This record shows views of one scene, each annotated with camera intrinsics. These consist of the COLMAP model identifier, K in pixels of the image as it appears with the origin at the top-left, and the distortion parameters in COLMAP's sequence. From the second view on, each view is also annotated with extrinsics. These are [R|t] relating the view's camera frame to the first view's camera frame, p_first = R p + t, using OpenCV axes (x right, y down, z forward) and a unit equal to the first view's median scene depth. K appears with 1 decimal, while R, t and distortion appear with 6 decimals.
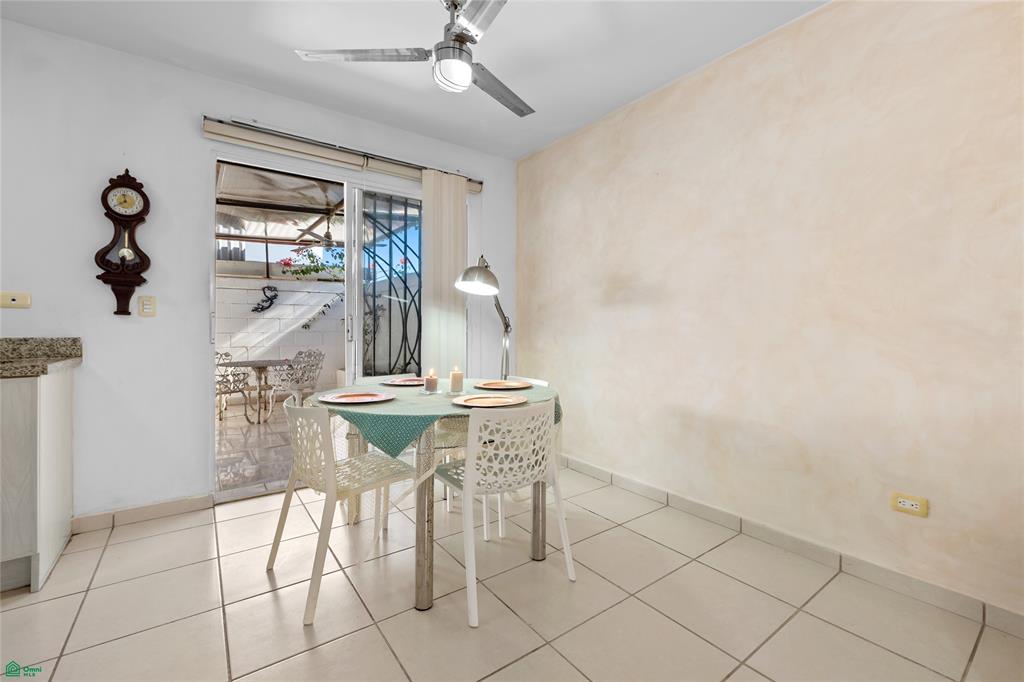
lens RADIAL K [[430.0, 0, 517.1], [0, 430.0, 327.1], [0, 0, 1]] dist [-0.011542, -0.000023]
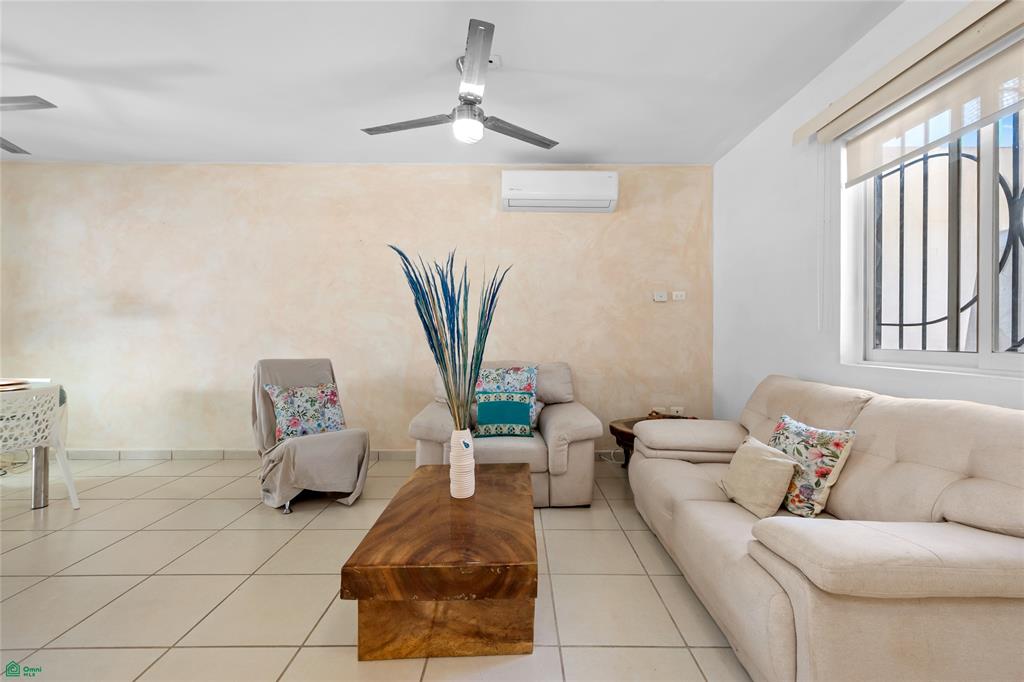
lens RADIAL K [[426.0, 0, 514.4], [0, 426.0, 336.1], [0, 0, 1]] dist [0.007433, 0.000044]
pose [[0.594643, -0.000094, 0.803990, -0.105192], [-0.001863, 0.999997, 0.001495, 0.002779], [-0.803988, -0.002387, 0.594641, -0.697560]]
